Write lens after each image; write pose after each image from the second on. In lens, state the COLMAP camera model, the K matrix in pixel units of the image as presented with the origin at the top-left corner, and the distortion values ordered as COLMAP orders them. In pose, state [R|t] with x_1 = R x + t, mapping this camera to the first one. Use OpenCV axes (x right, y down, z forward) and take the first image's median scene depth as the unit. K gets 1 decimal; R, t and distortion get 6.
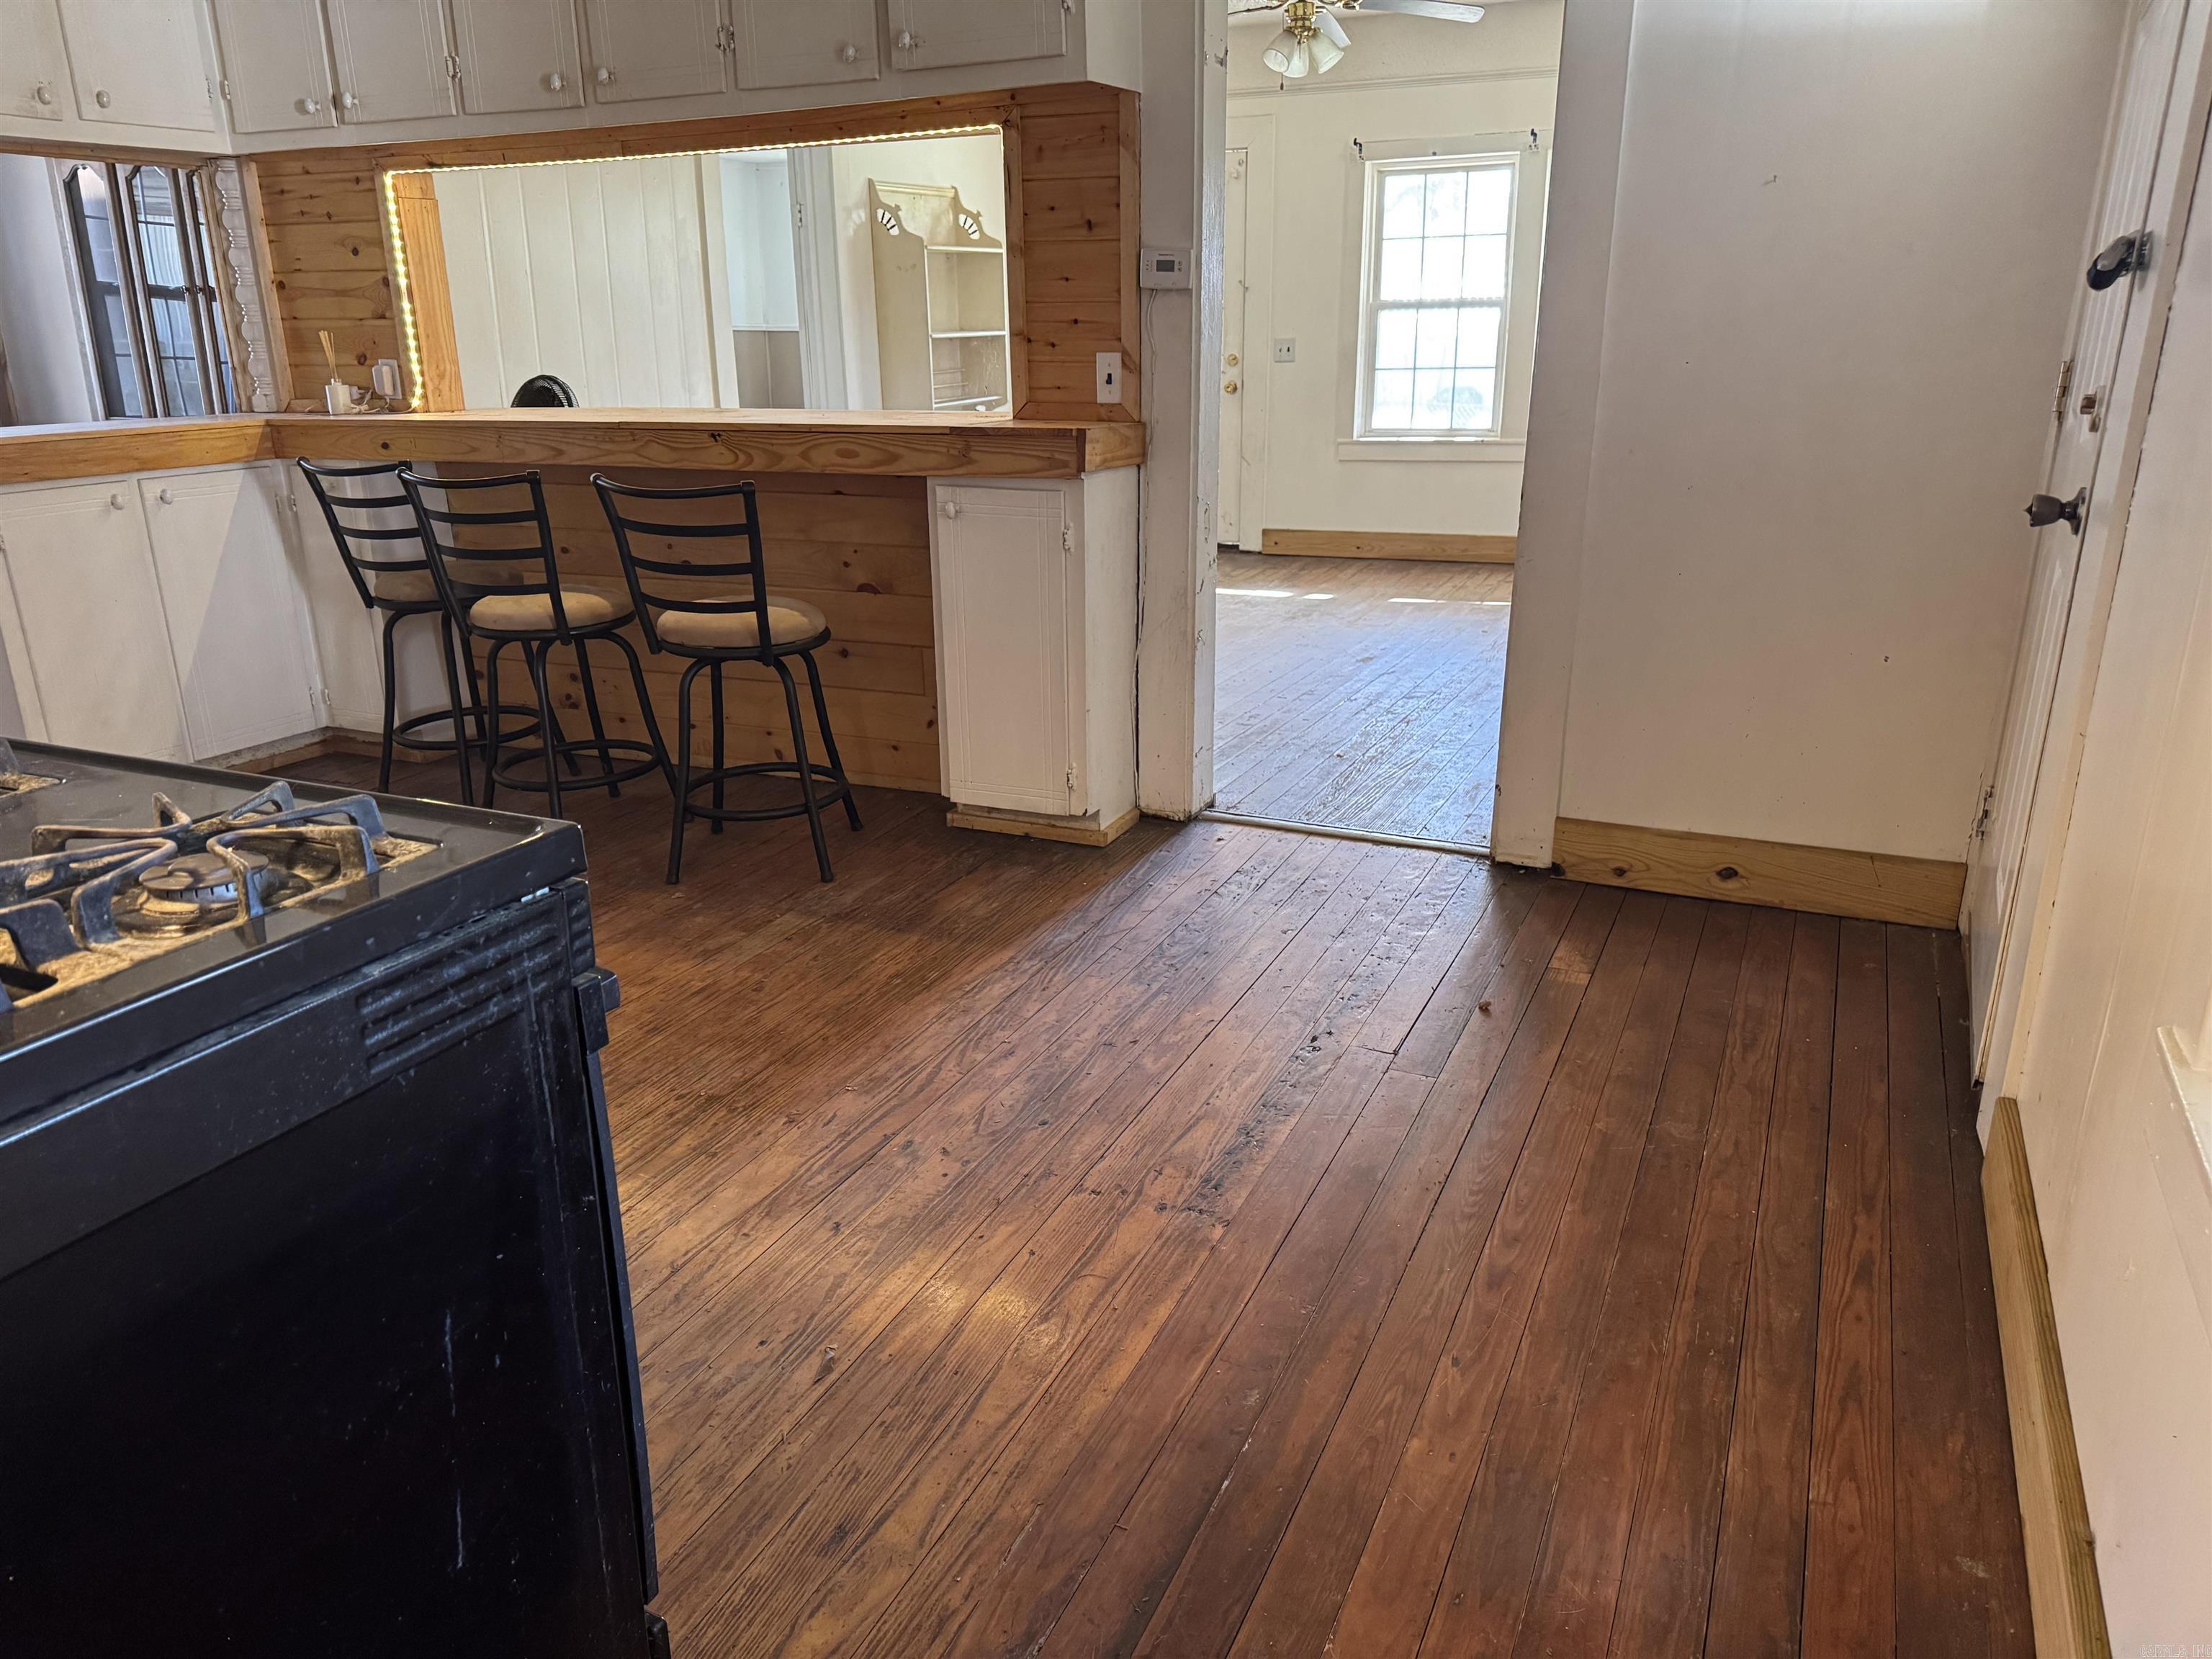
lens RADIAL K [[1549.7, 0, 1093.9], [0, 1549.7, 836.3], [0, 0, 1]] dist [0.055527, -0.064869]
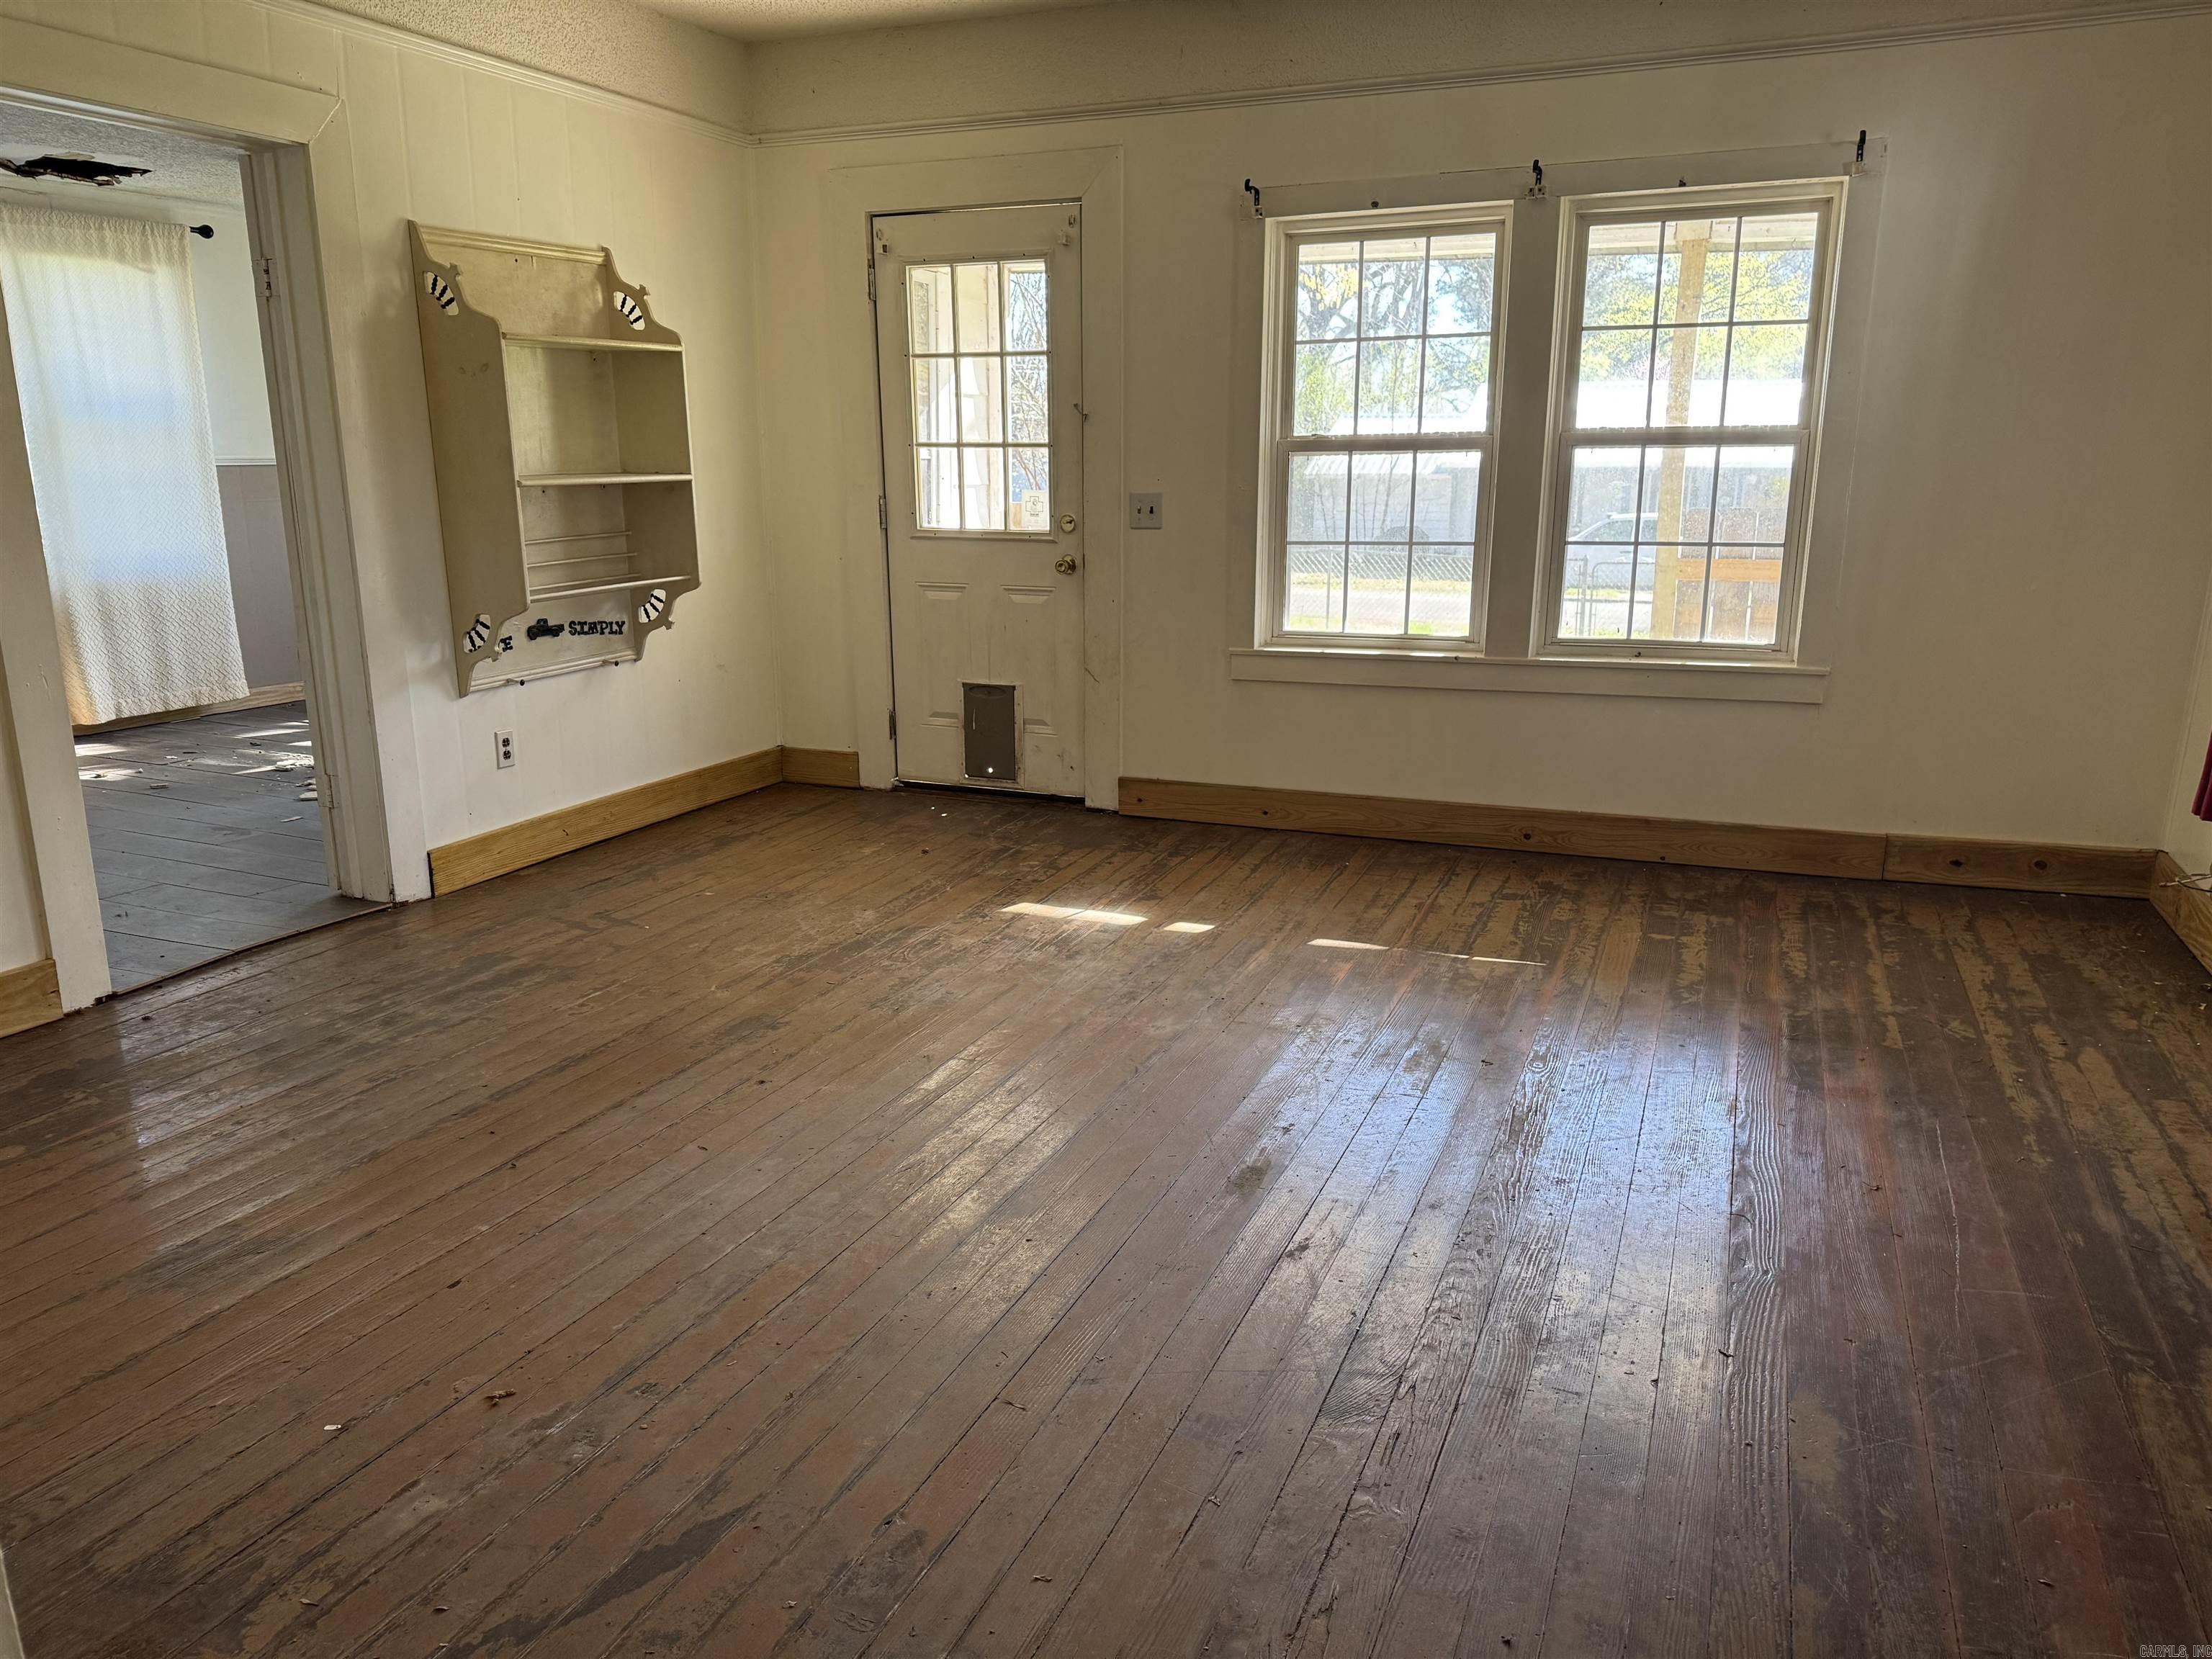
lens RADIAL K [[1549.7, 0, 1090.3], [0, 1549.7, 845.4], [0, 0, 1]] dist [0.055527, -0.064869]
pose [[0.999552, 0.003004, 0.029782, 0.084653], [-0.000879, 0.997468, -0.071108, -0.135242], [-0.029920, 0.071050, 0.997024, 0.391512]]
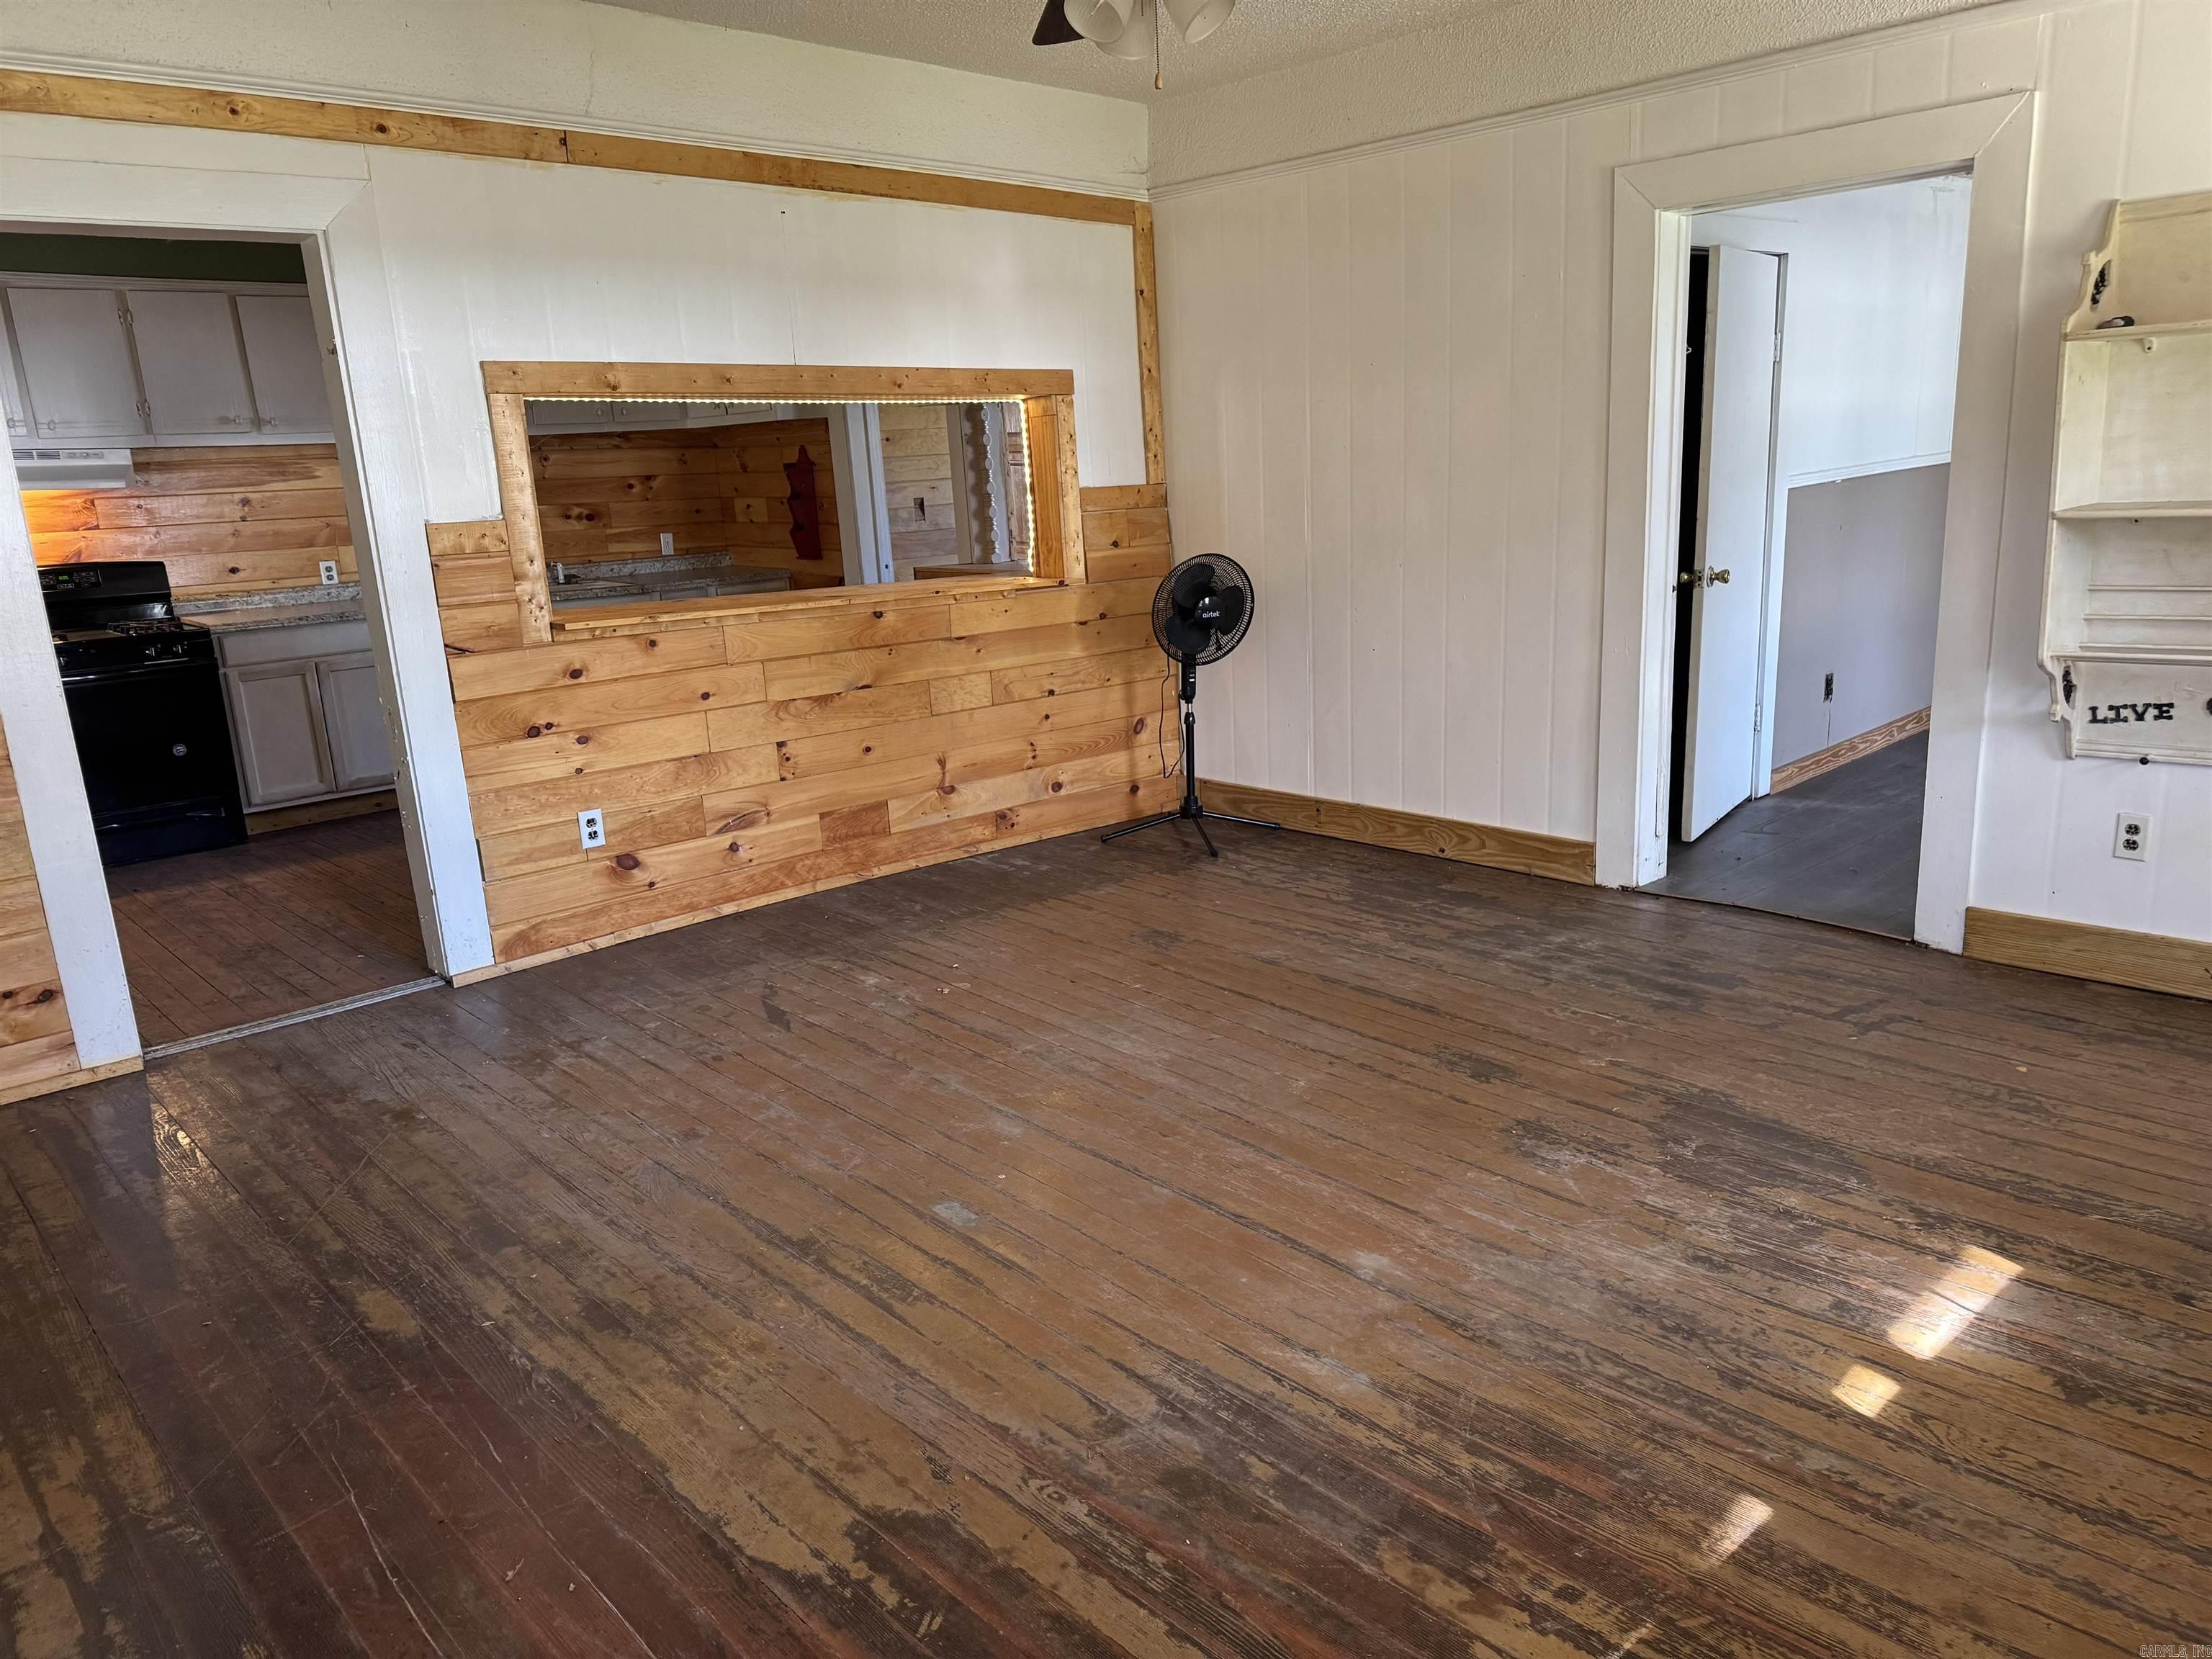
lens RADIAL K [[1549.7, 0, 1112.2], [0, 1549.7, 825.1], [0, 0, 1]] dist [0.055527, -0.064869]
pose [[-0.386461, 0.240591, -0.890373, 0.436170], [-0.239744, 0.905987, 0.348869, -0.314860], [0.890602, 0.348286, -0.292448, 0.862017]]
